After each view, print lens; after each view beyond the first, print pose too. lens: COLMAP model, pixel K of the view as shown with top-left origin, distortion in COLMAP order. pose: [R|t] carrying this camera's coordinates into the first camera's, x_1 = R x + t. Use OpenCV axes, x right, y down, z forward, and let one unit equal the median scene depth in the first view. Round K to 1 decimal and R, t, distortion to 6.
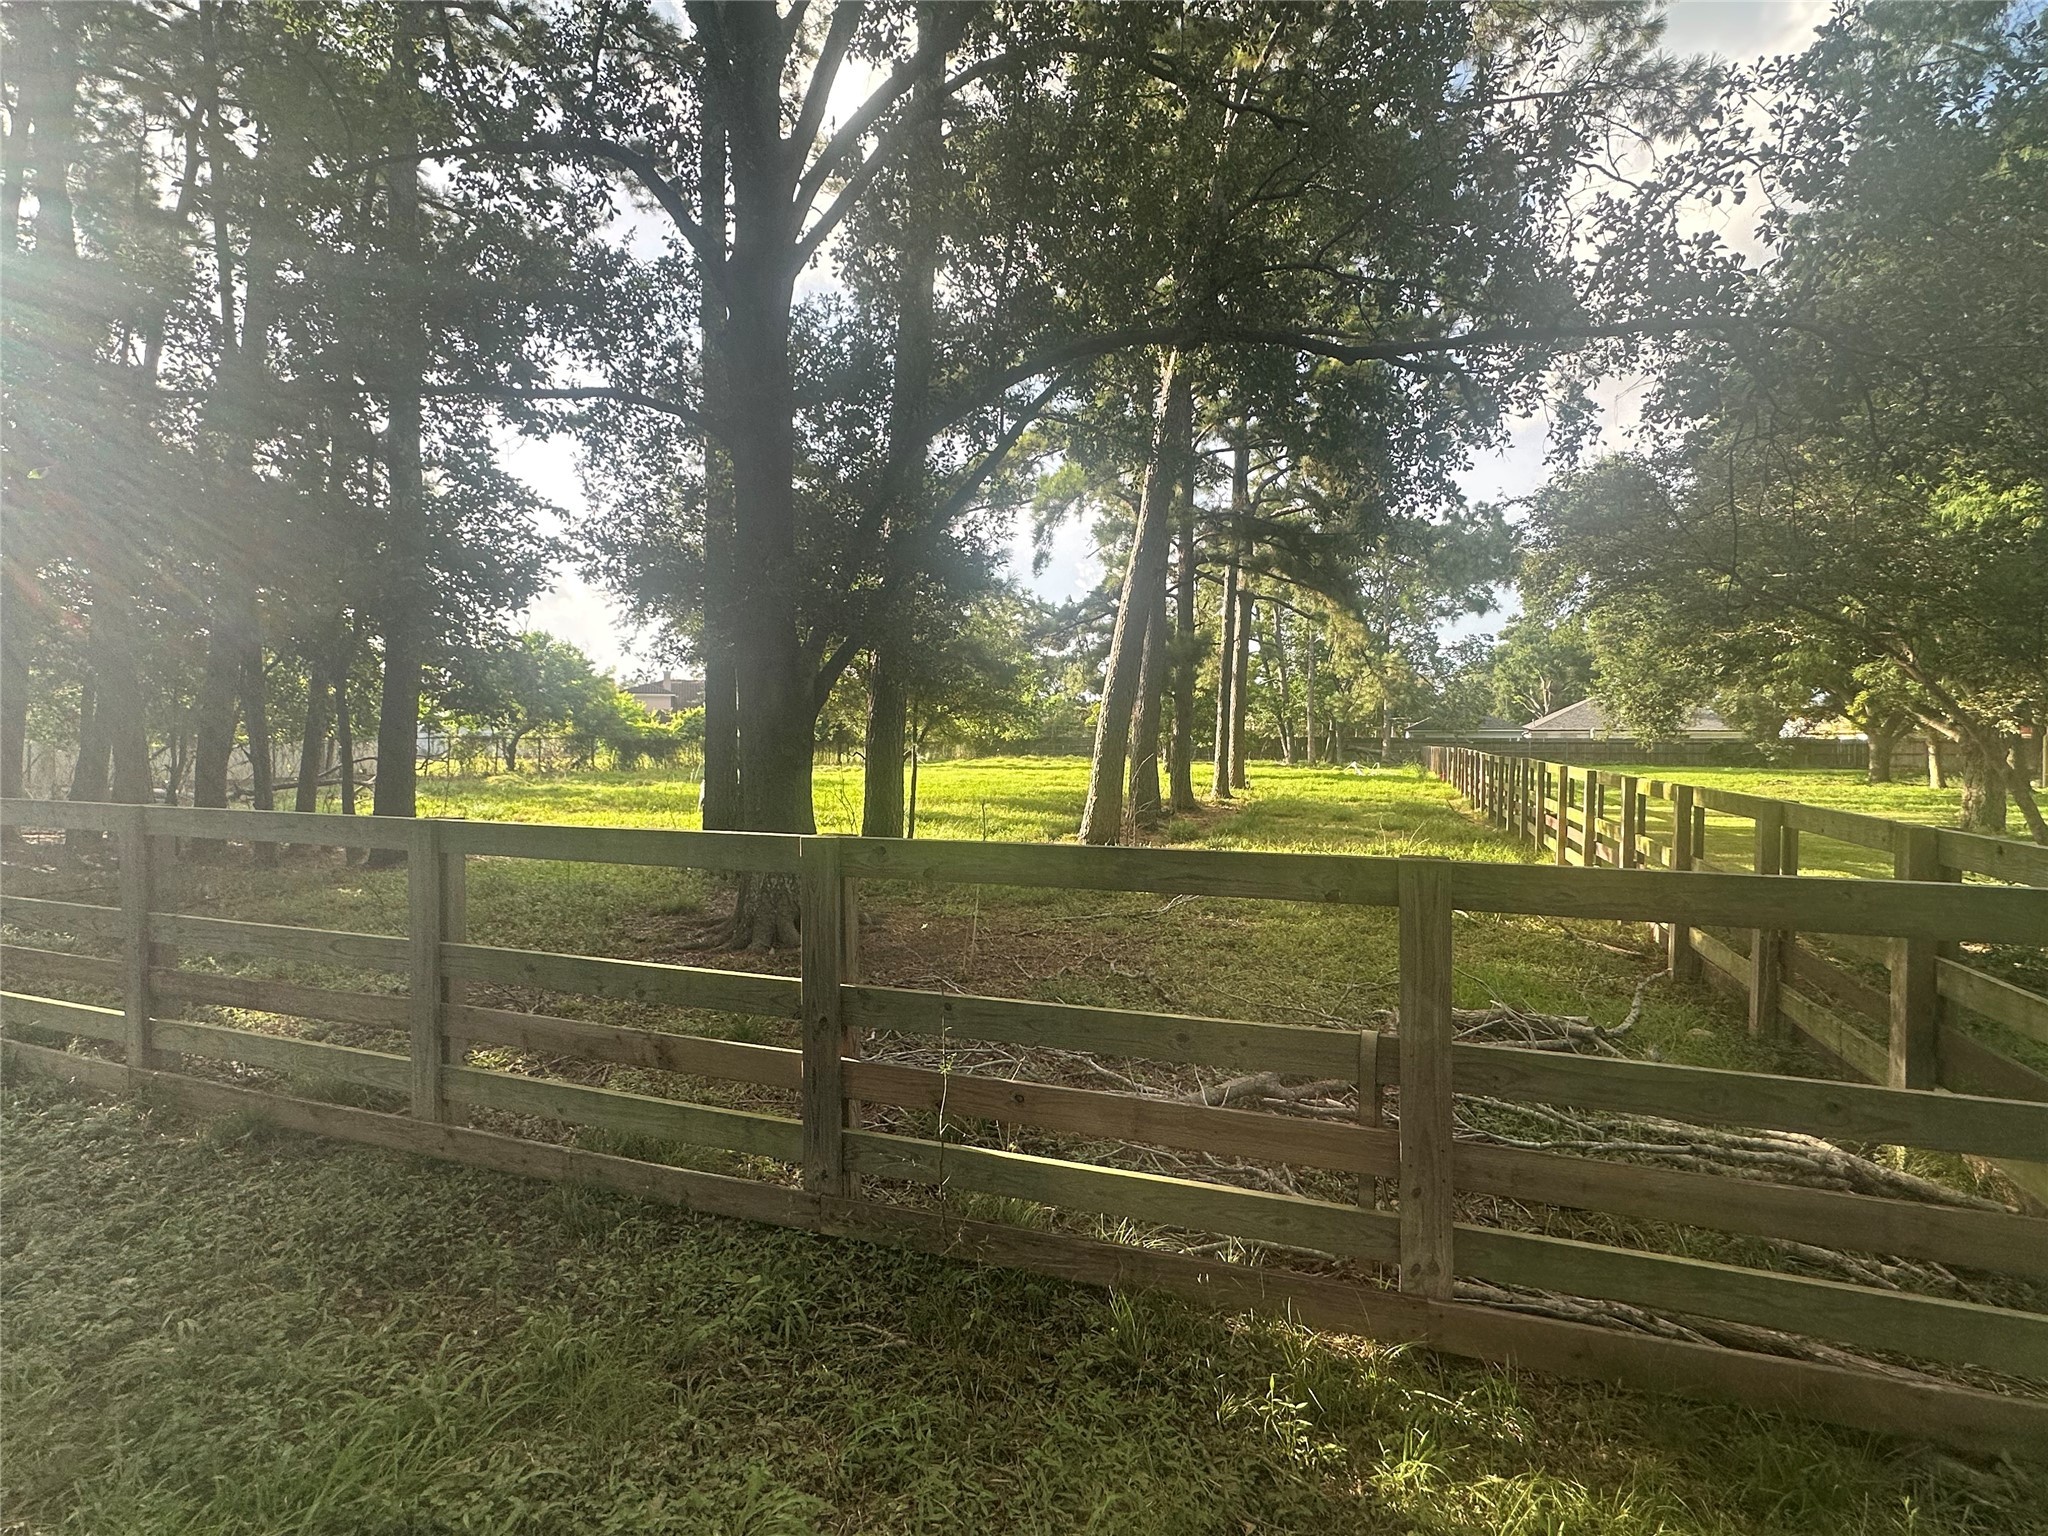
lens RADIAL K [[1003.2, 0, 1024.0], [0, 1003.2, 768.0], [0, 0, 1]] dist [0.001614, 0.000103]
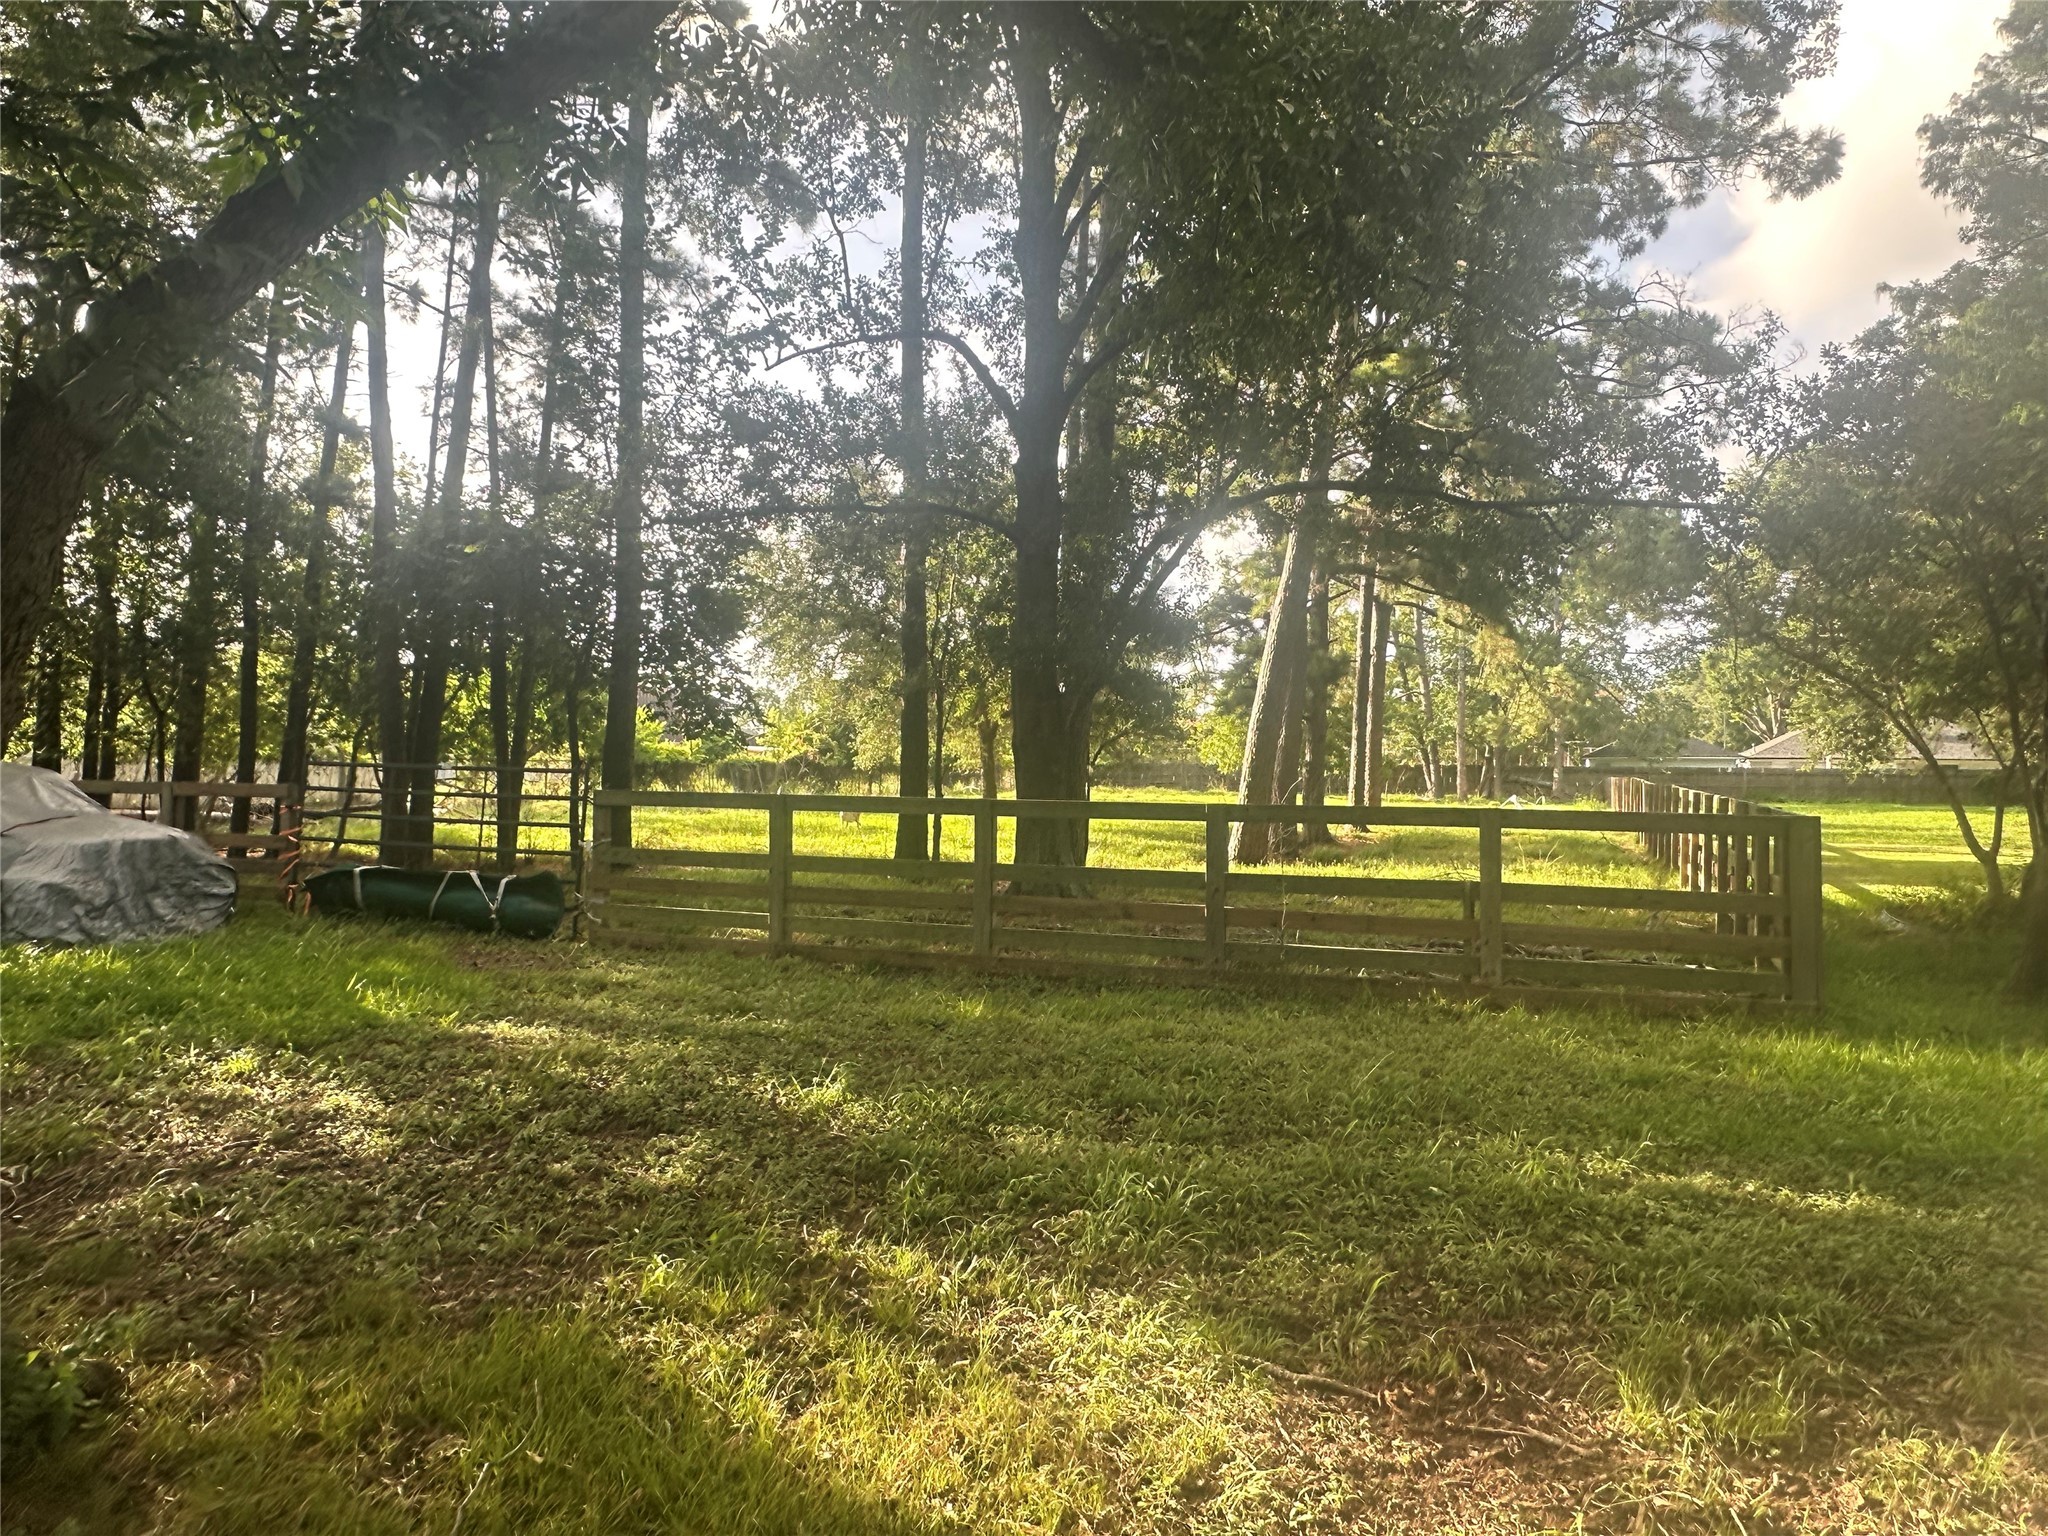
lens RADIAL K [[1374.6, 0, 1024.0], [0, 1374.6, 768.0], [0, 0, 1]] dist [-0.004259, -0.000615]
pose [[0.999495, 0.006123, -0.031170, -0.043521], [-0.006974, 0.999604, -0.027251, 0.006163], [0.030990, 0.027455, 0.999143, -0.164086]]
